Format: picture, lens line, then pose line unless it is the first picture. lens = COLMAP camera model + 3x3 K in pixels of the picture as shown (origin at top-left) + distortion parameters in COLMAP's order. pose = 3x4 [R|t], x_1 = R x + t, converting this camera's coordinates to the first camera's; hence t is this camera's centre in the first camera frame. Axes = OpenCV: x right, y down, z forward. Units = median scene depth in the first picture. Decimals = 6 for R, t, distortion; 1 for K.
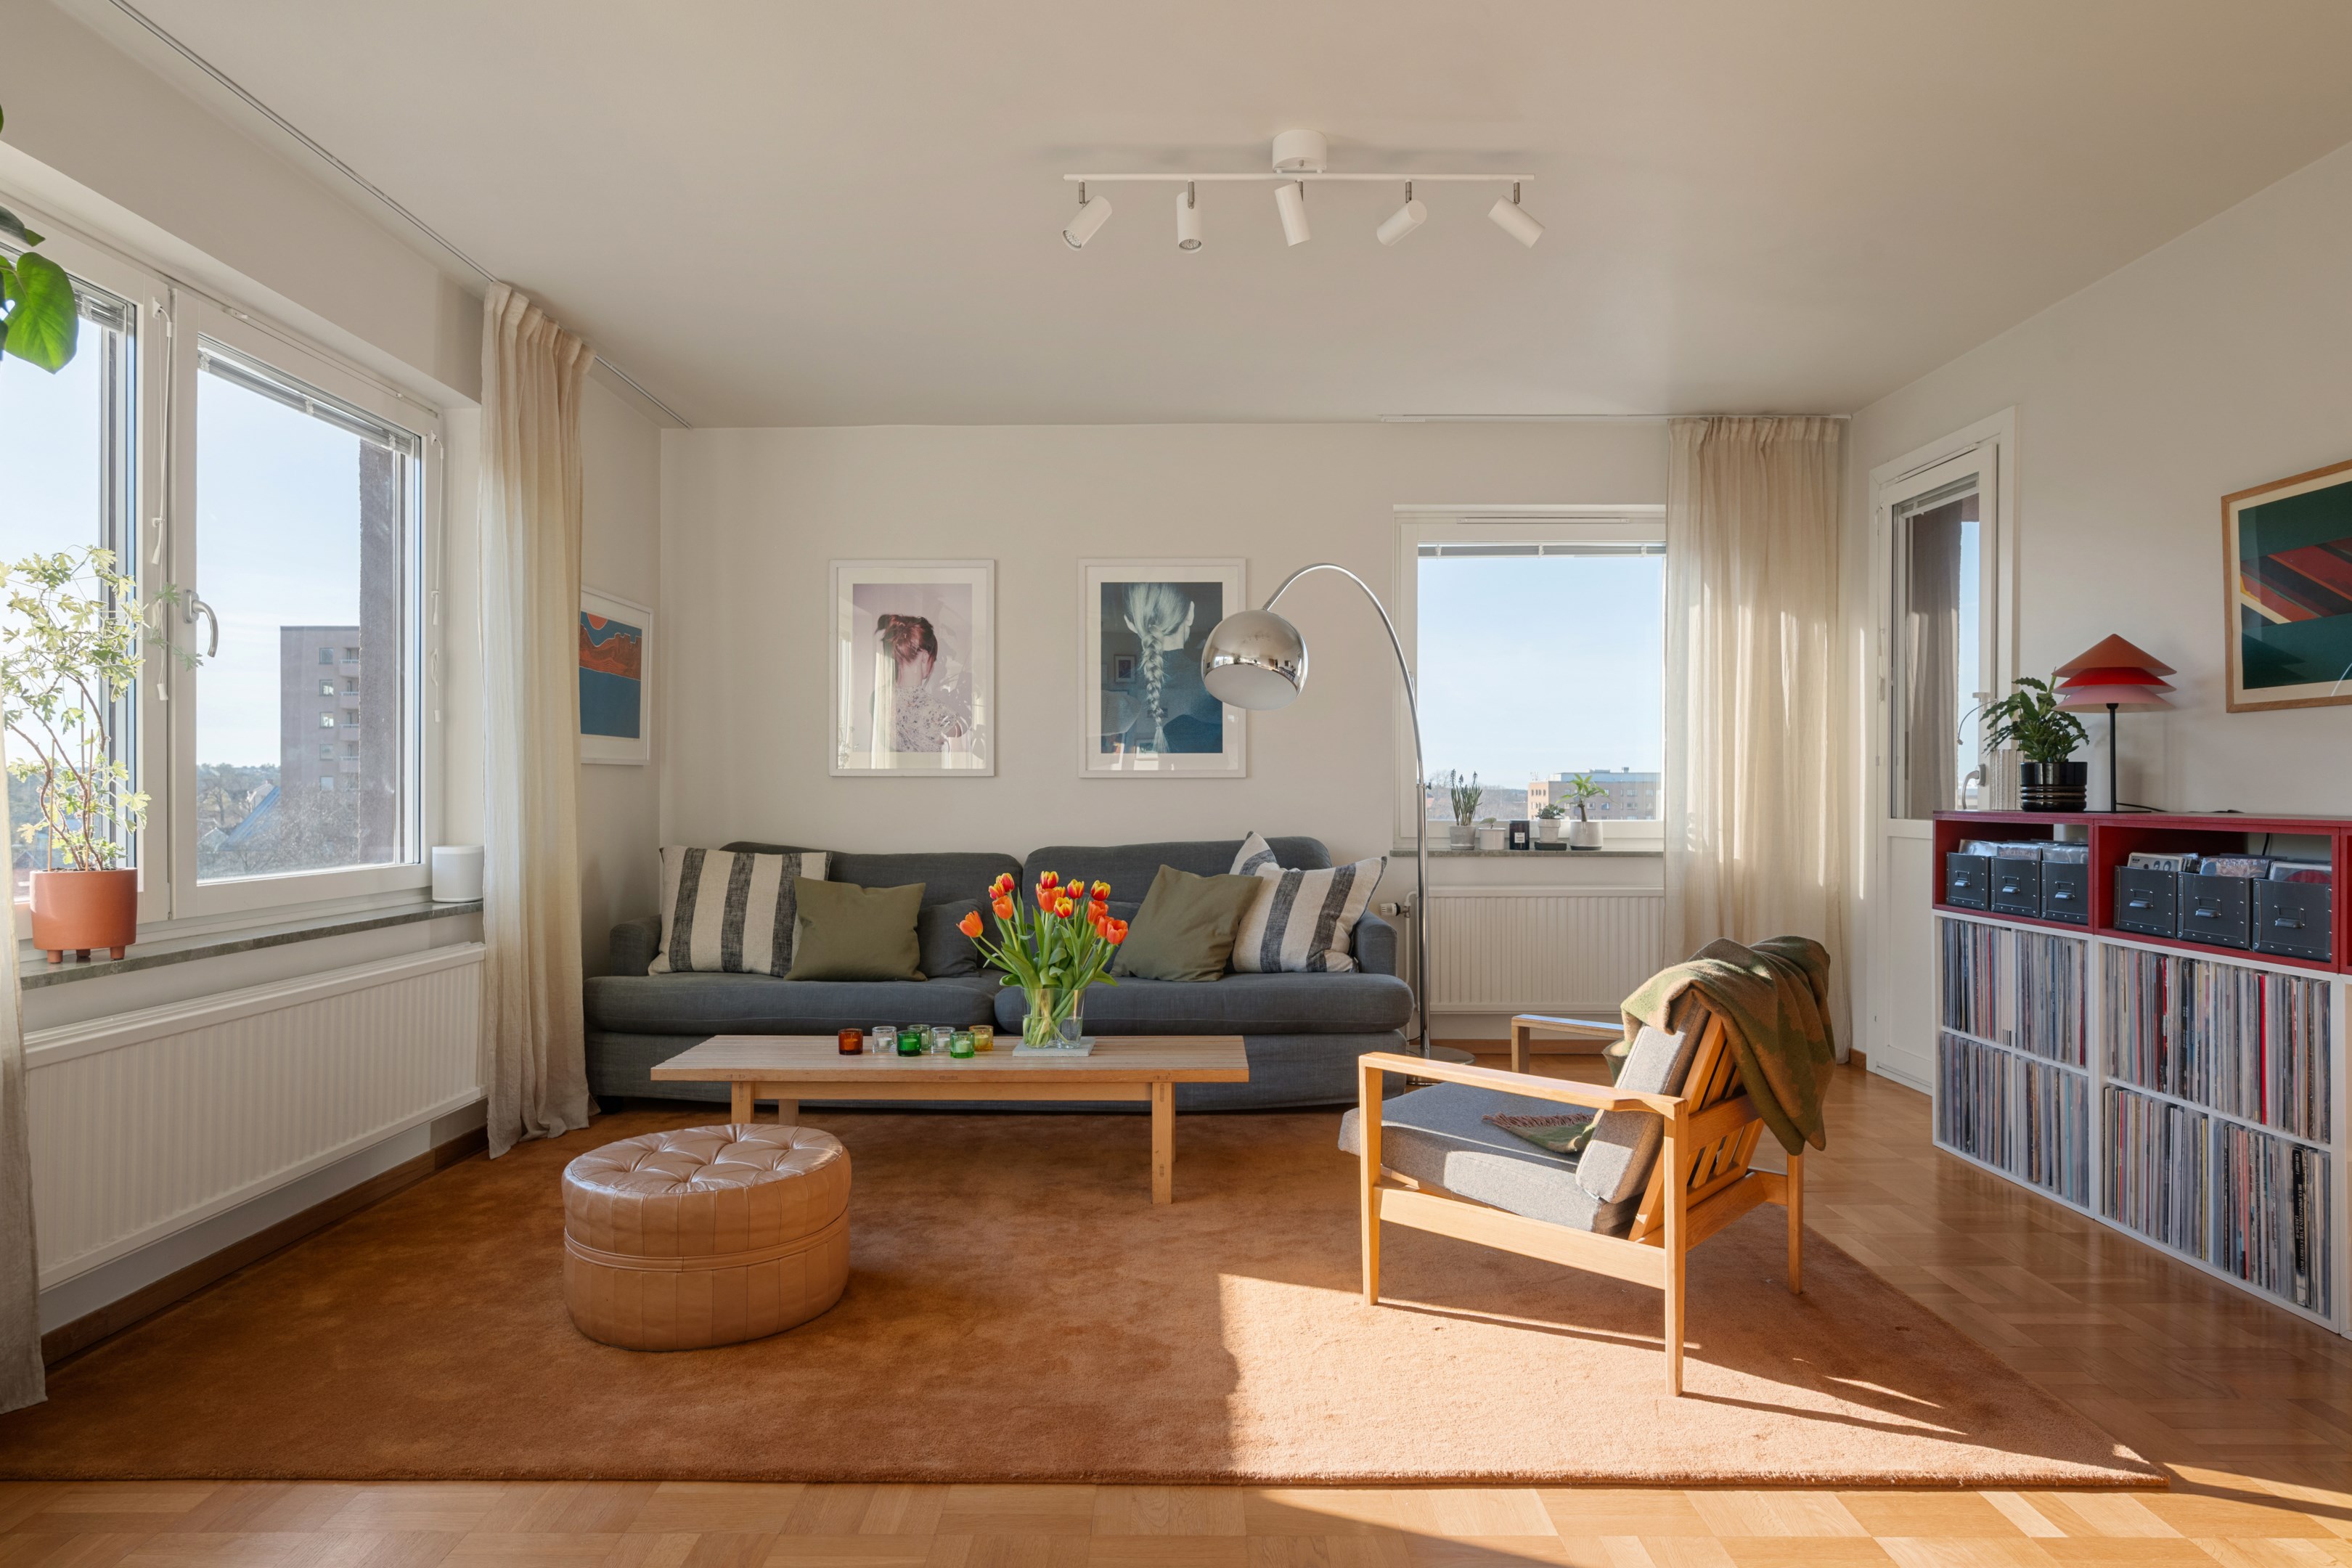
lens RADIAL K [[1362.6, 0, 1167.9], [0, 1362.6, 800.2], [0, 0, 1]] dist [-0.009392, 0.000542]
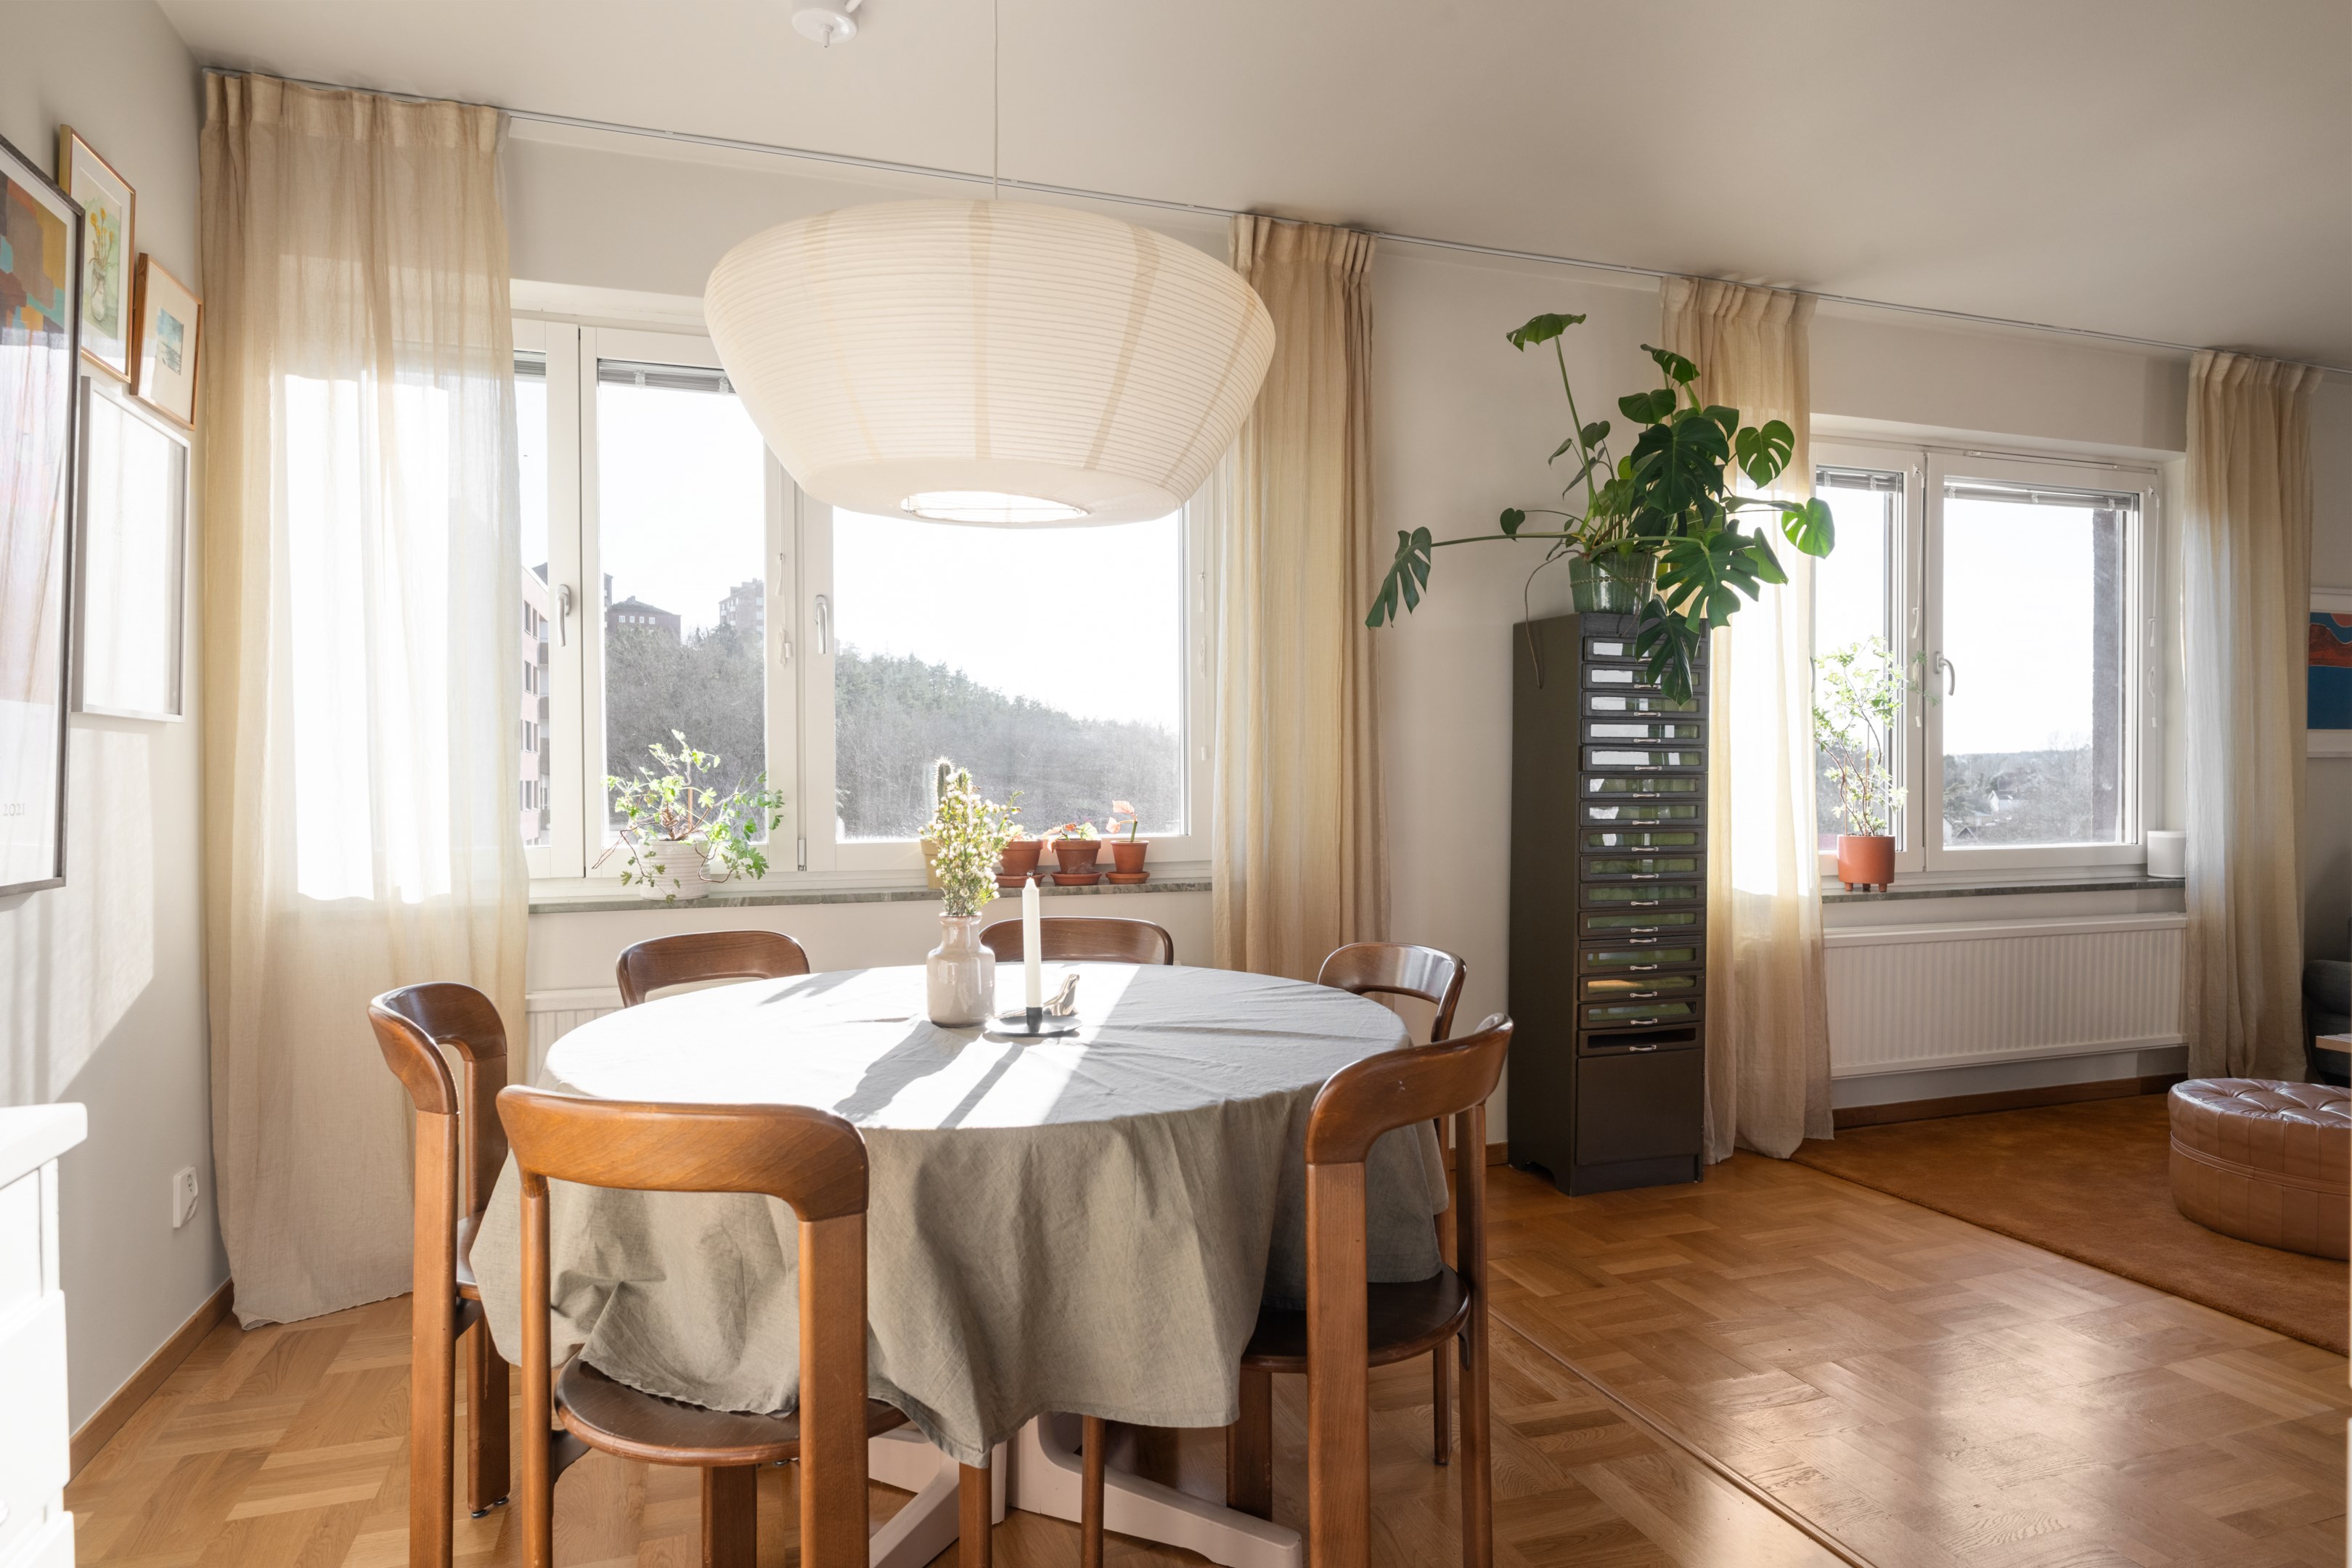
lens RADIAL K [[1362.6, 0, 1171.7], [0, 1362.6, 781.0], [0, 0, 1]] dist [-0.009392, 0.000542]
pose [[0.330509, 0.002982, -0.943798, 0.471371], [-0.002181, 0.999995, 0.002396, -0.016414], [0.943800, 0.001266, 0.330513, -0.332496]]
